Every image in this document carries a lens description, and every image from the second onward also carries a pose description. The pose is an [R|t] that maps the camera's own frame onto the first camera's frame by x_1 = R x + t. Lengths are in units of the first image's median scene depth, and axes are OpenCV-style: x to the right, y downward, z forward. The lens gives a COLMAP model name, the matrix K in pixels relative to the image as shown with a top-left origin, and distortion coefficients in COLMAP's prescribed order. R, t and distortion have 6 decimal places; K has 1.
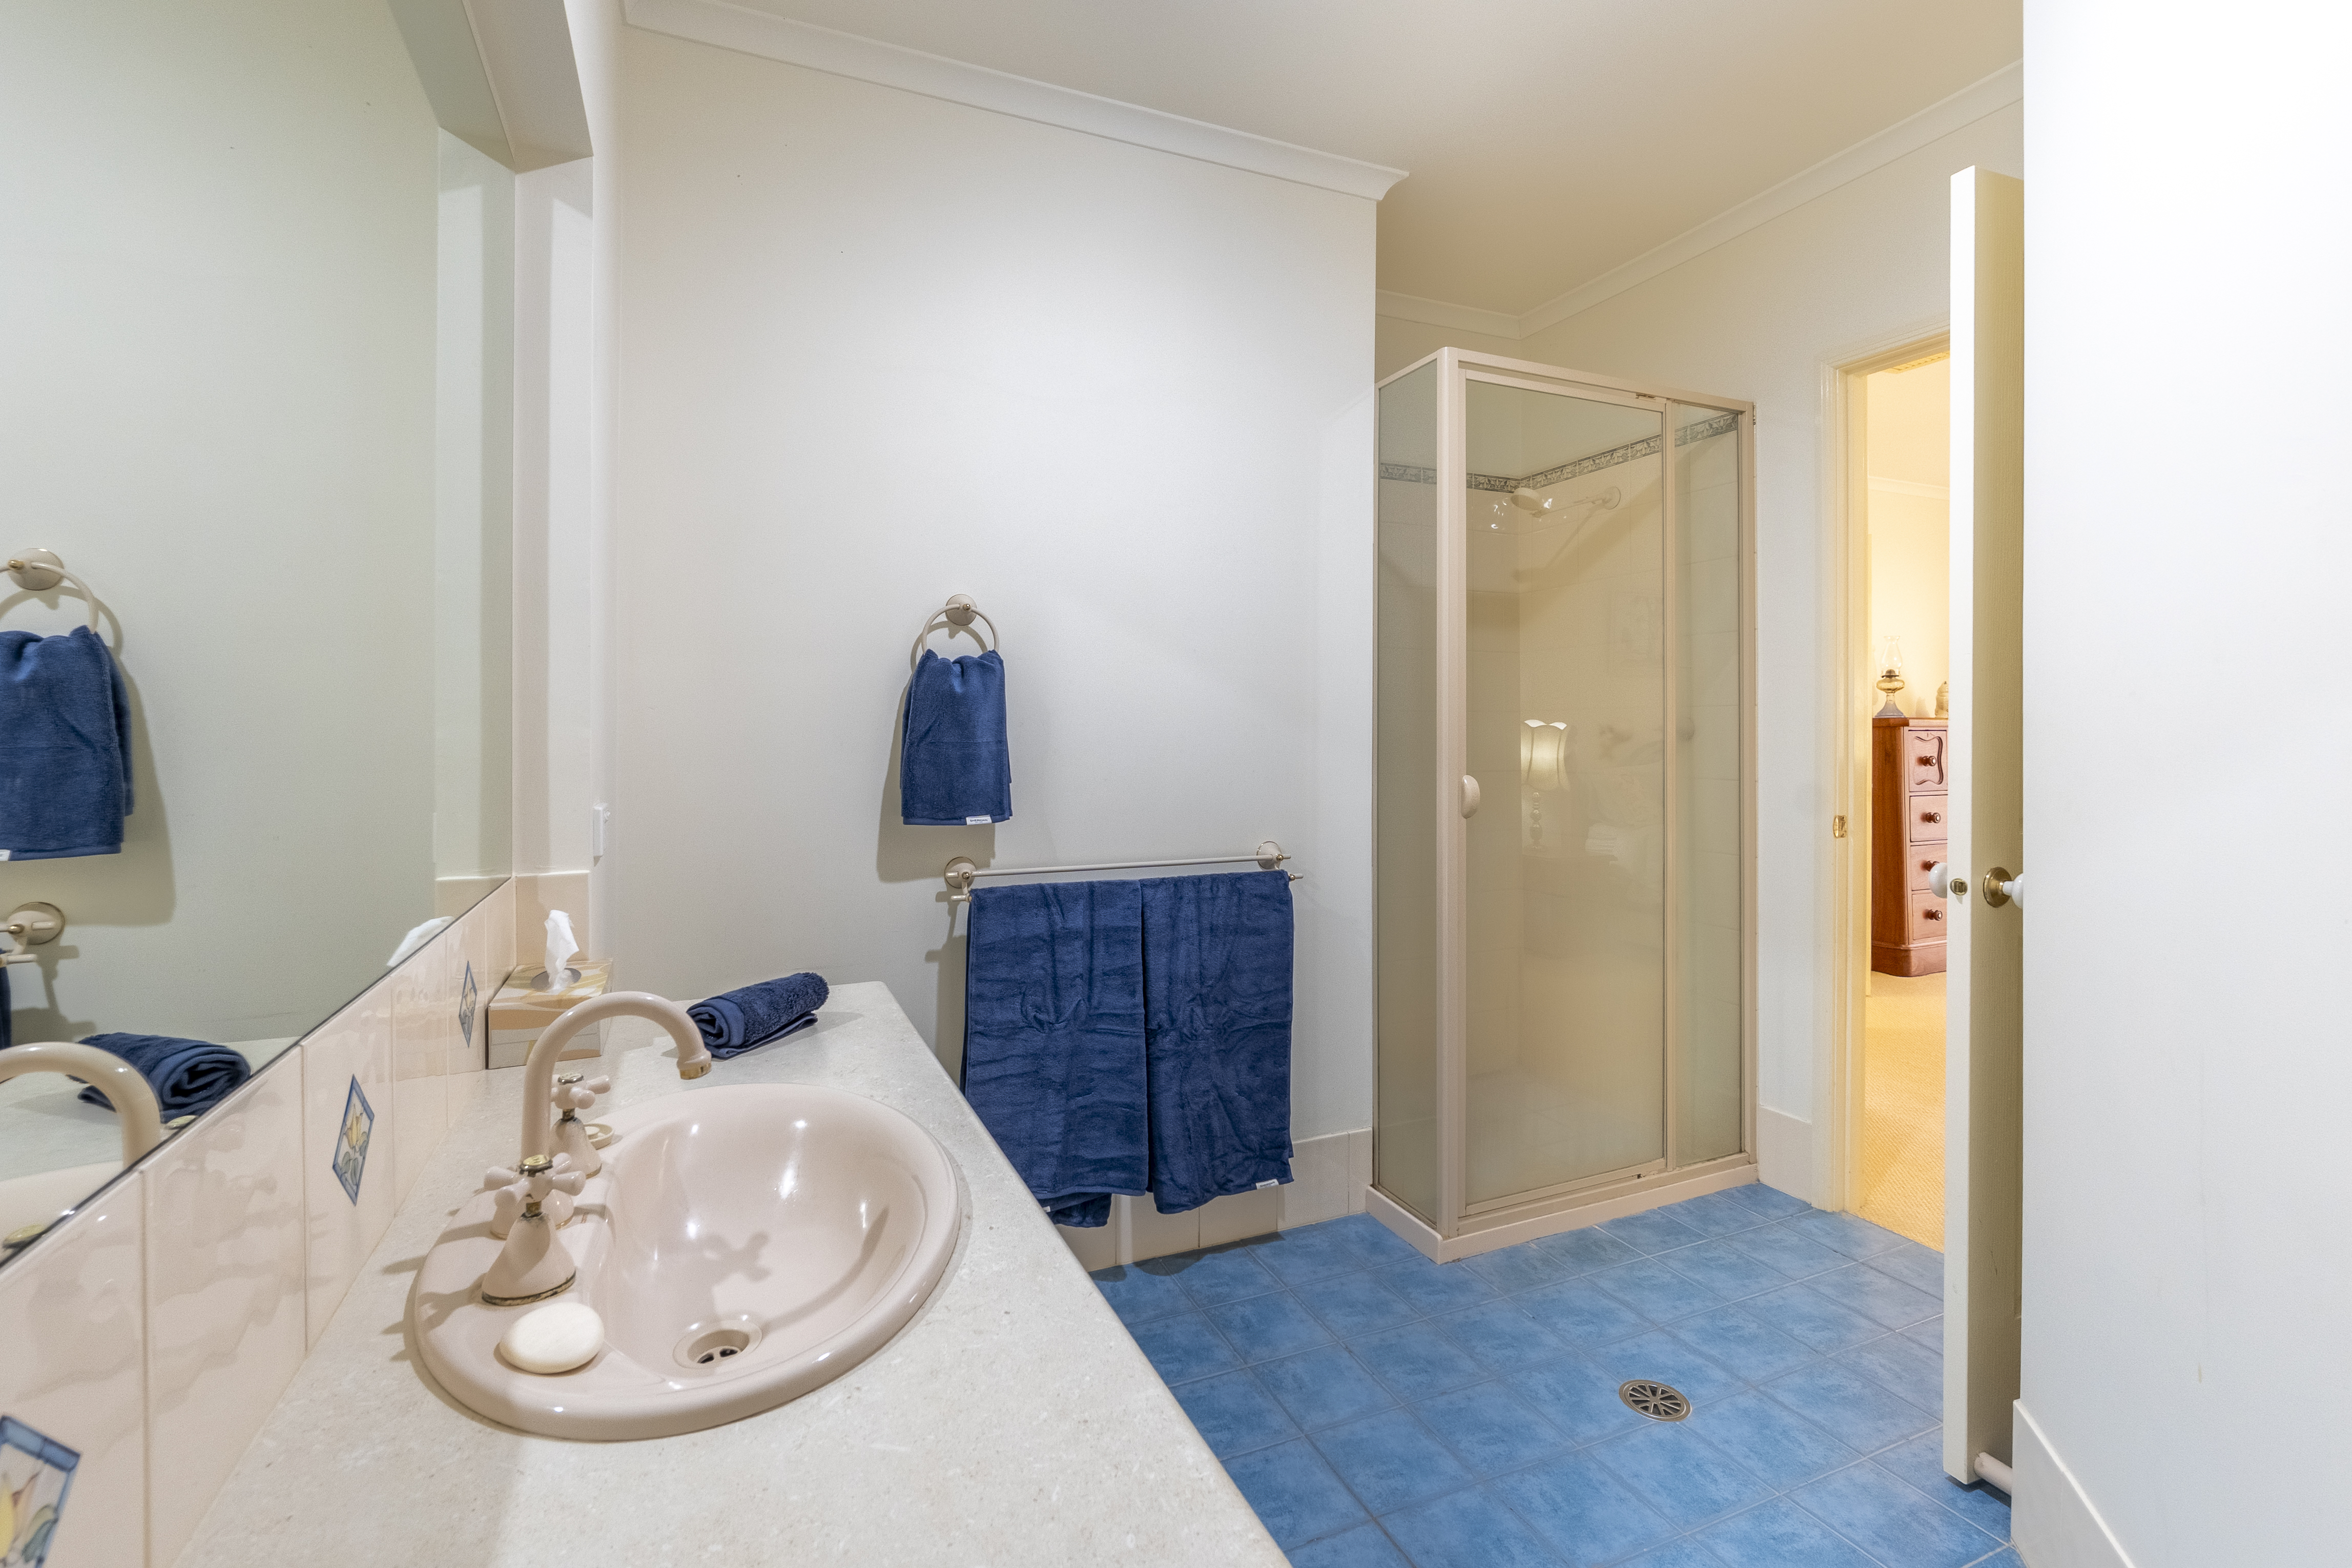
lens RADIAL K [[1032.3, 0, 1176.6], [0, 1032.3, 718.7], [0, 0, 1]] dist [-0.017159, -0.000420]
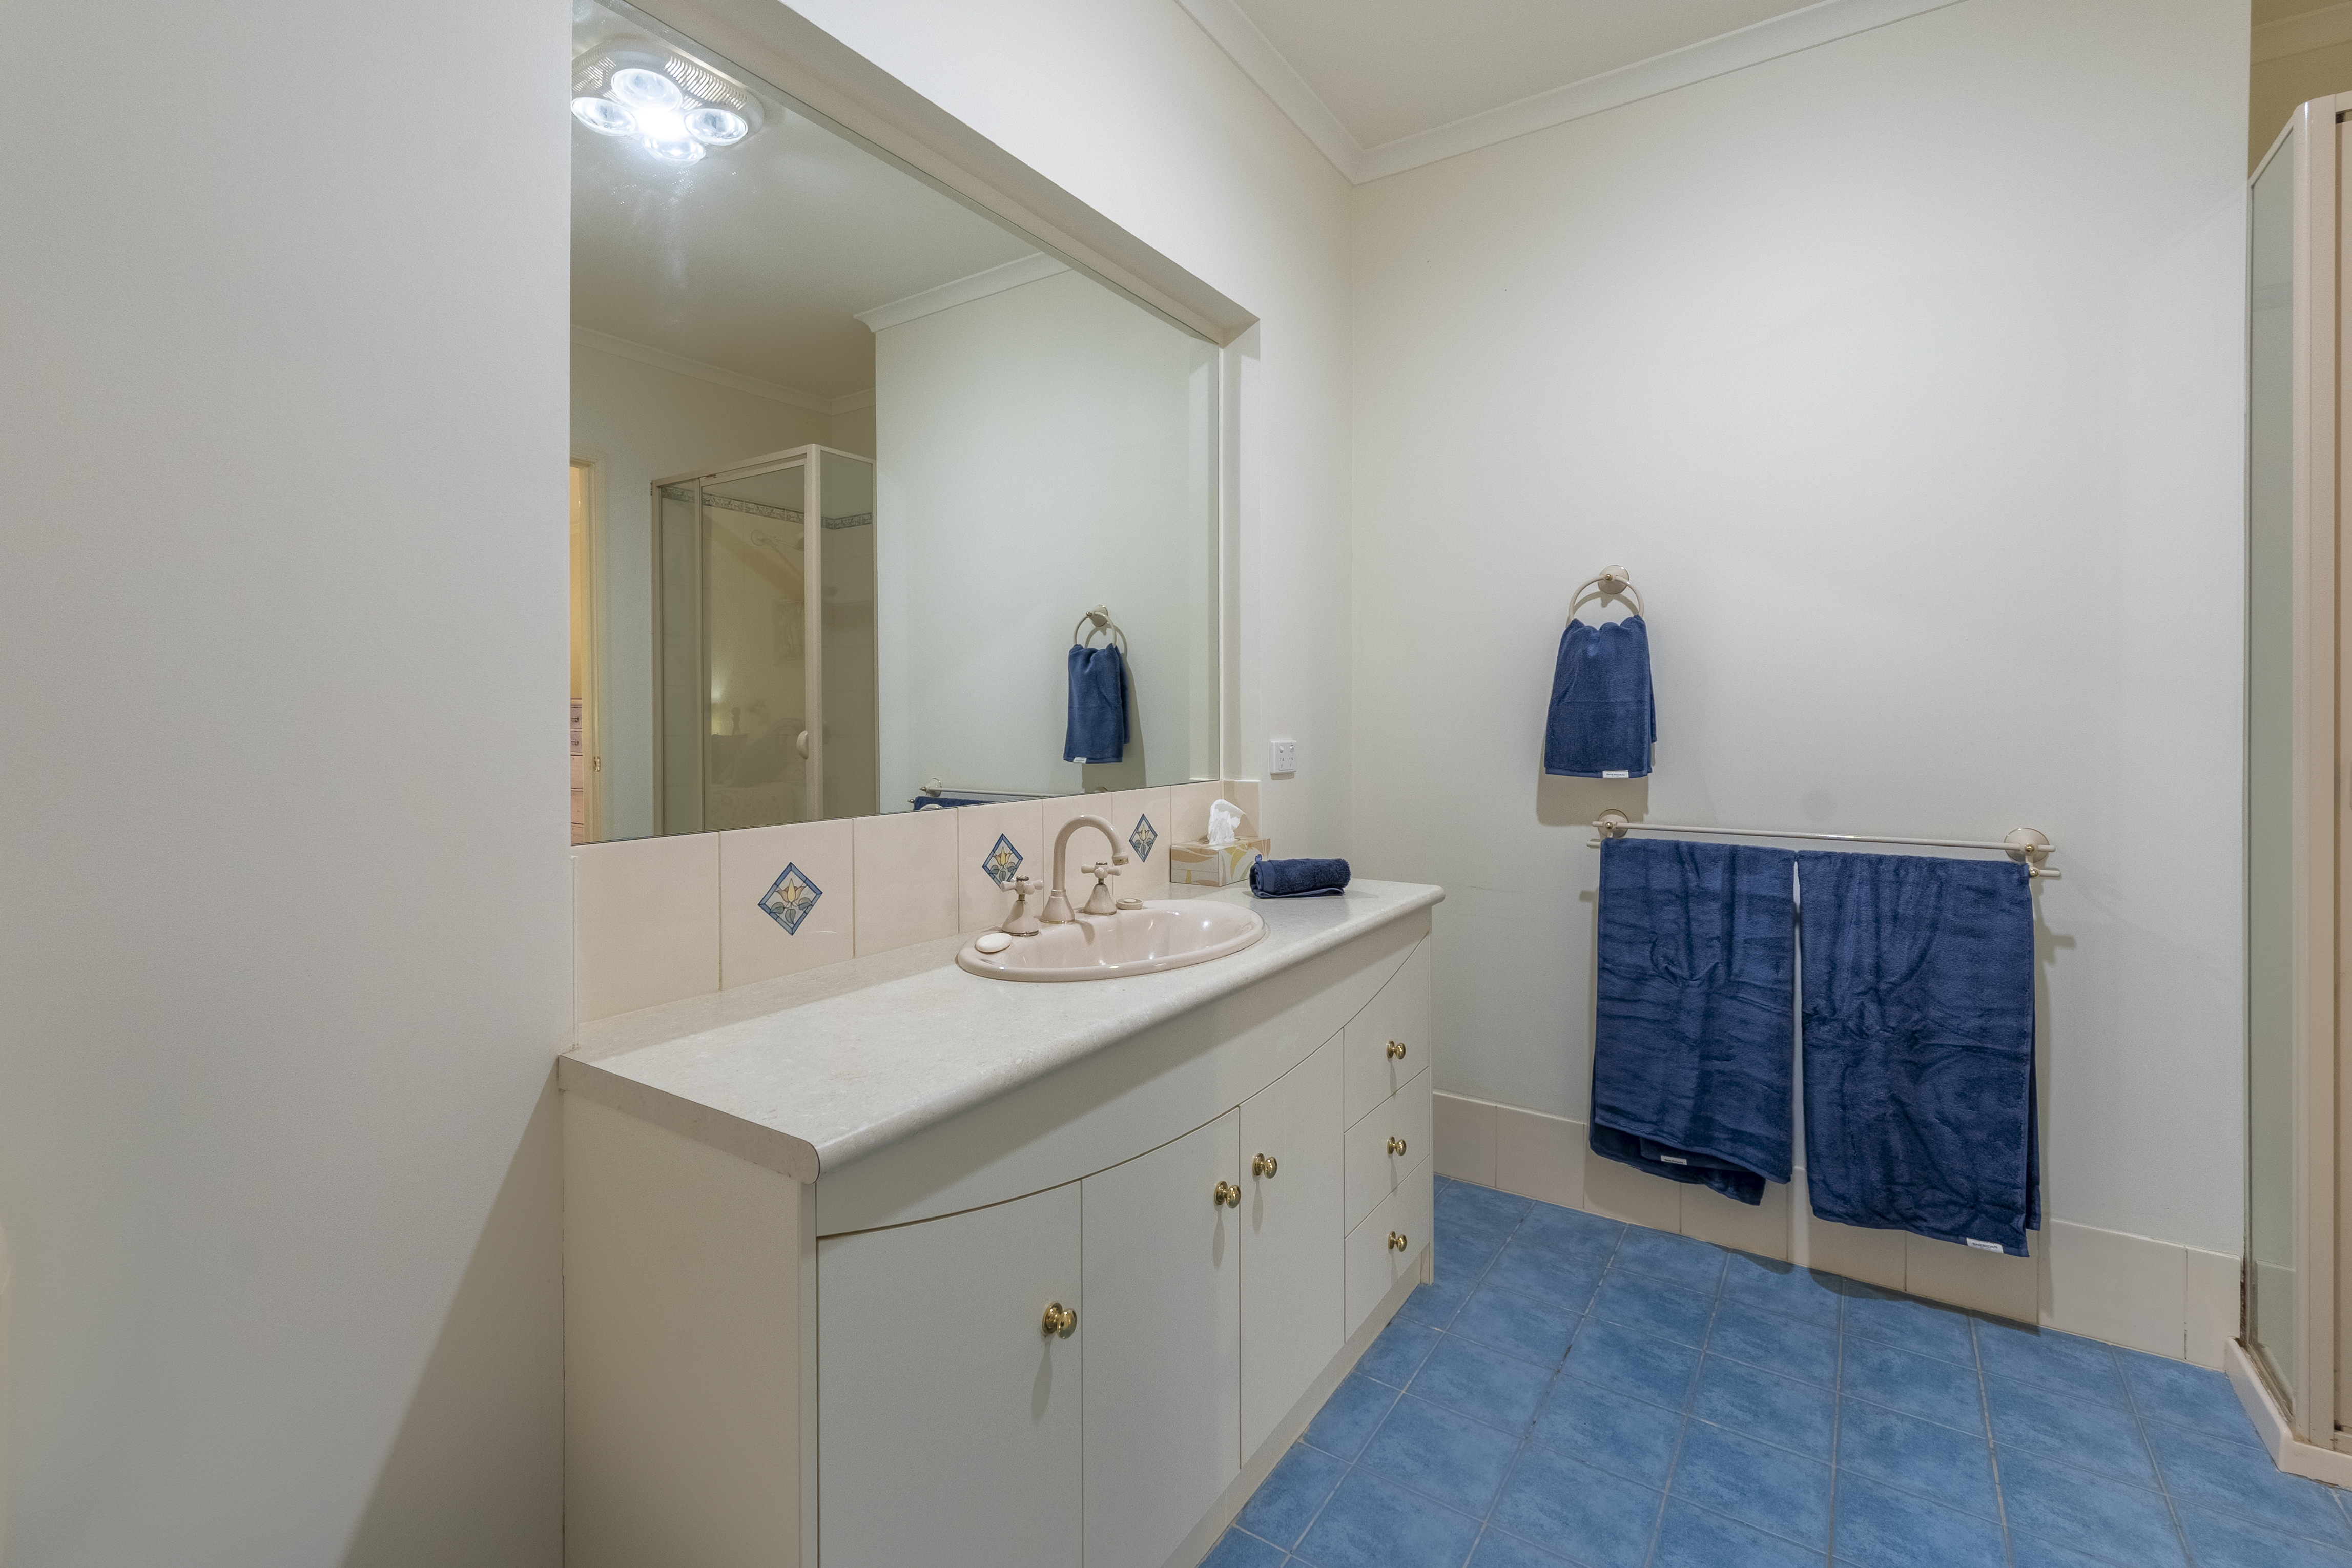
lens RADIAL K [[1057.6, 0, 1163.4], [0, 1057.6, 723.7], [0, 0, 1]] dist [-0.005589, -0.000022]
pose [[0.525253, 0.005257, -0.850930, 0.483626], [0.010099, 0.999872, 0.012411, 0.026020], [0.850886, -0.015112, 0.525133, 0.020877]]
